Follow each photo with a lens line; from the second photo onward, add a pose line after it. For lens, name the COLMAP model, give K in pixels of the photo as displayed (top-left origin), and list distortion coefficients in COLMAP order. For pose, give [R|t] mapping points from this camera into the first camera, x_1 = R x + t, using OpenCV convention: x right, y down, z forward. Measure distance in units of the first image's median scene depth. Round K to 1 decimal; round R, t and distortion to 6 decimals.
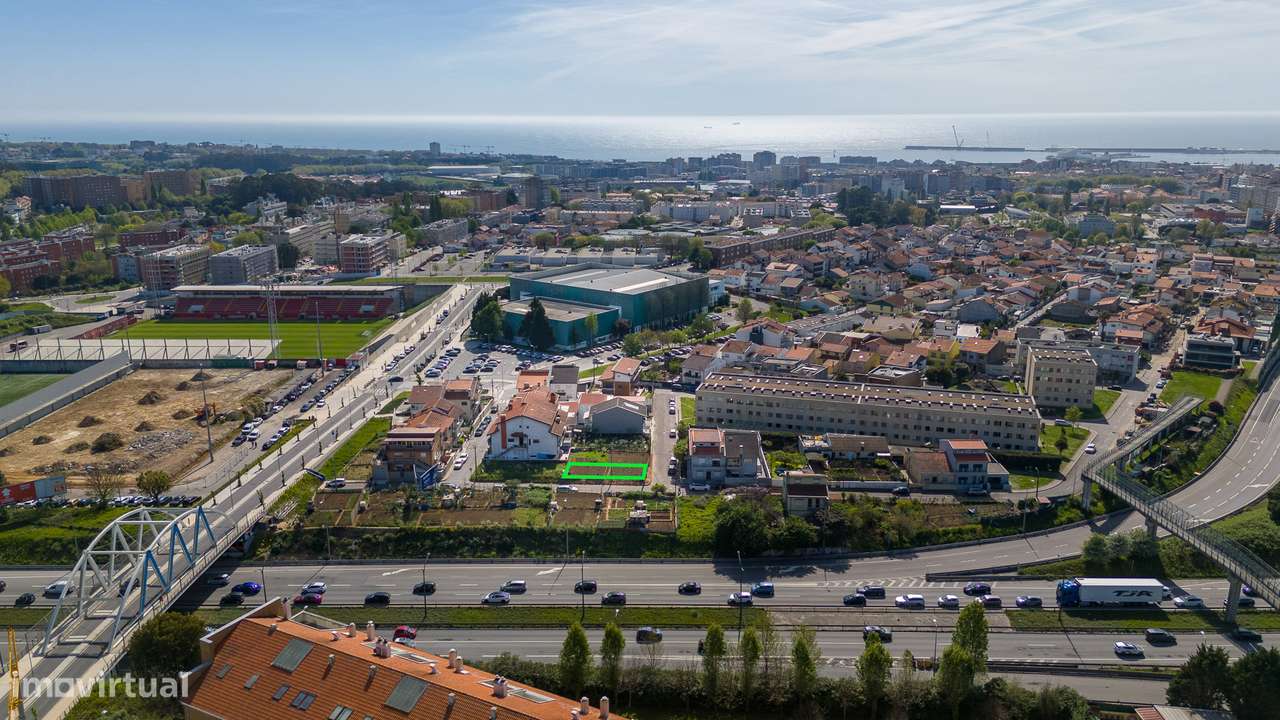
lens RADIAL K [[943.6, 0, 640.0], [0, 943.6, 360.0], [0, 0, 1]] dist [0.086117, -0.091274]
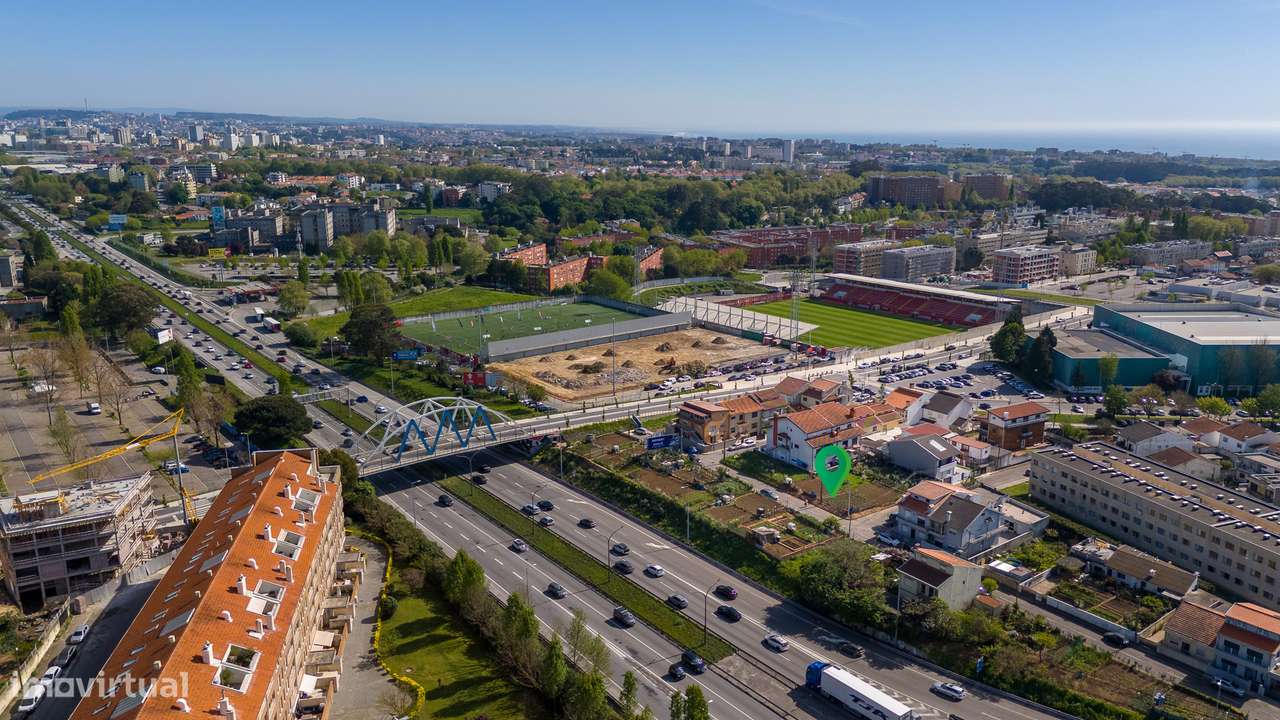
lens RADIAL K [[943.6, 0, 640.0], [0, 943.6, 360.0], [0, 0, 1]] dist [0.086117, -0.091274]
pose [[0.619706, 0.193443, -0.760621, 0.406077], [-0.198952, 0.976213, 0.086179, -0.043152], [0.759198, 0.097921, 0.643451, 0.168908]]
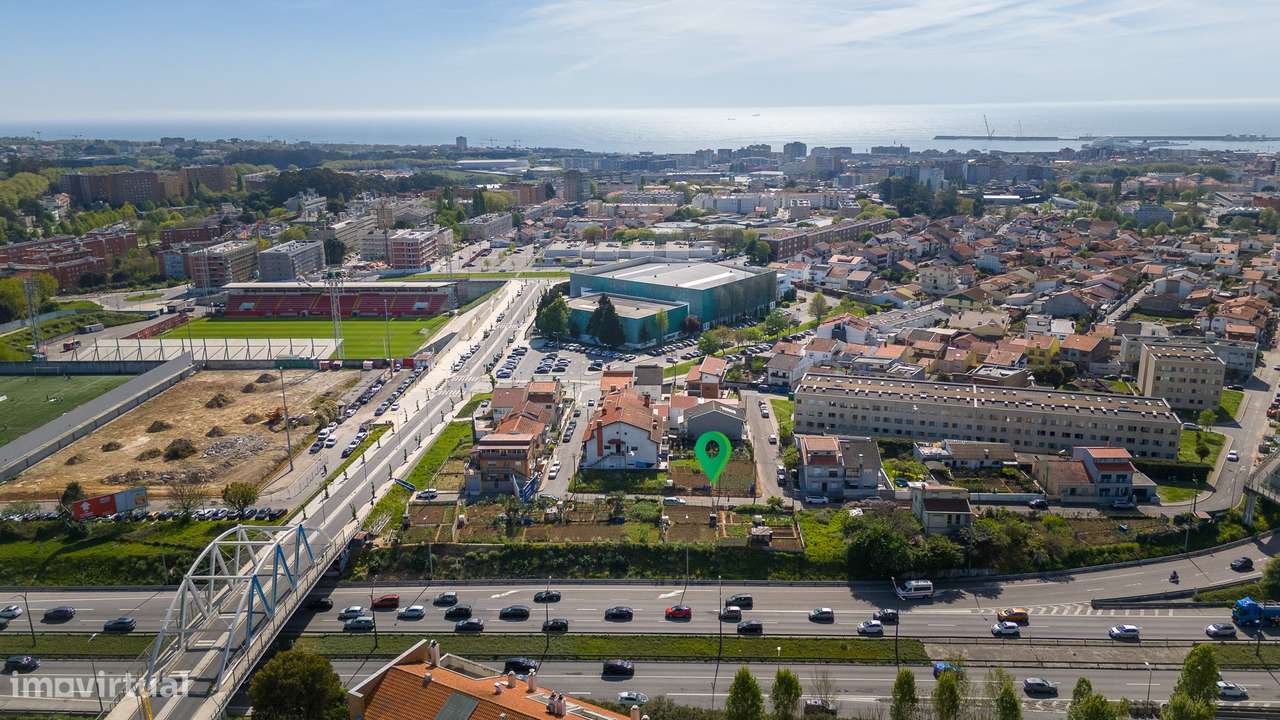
lens RADIAL K [[943.6, 0, 640.0], [0, 943.6, 360.0], [0, 0, 1]] dist [0.086117, -0.091274]
pose [[0.999734, -0.003343, -0.022840, -0.063463], [0.003503, 0.999970, 0.006967, -0.006456], [0.022816, -0.007045, 0.999715, 0.050332]]
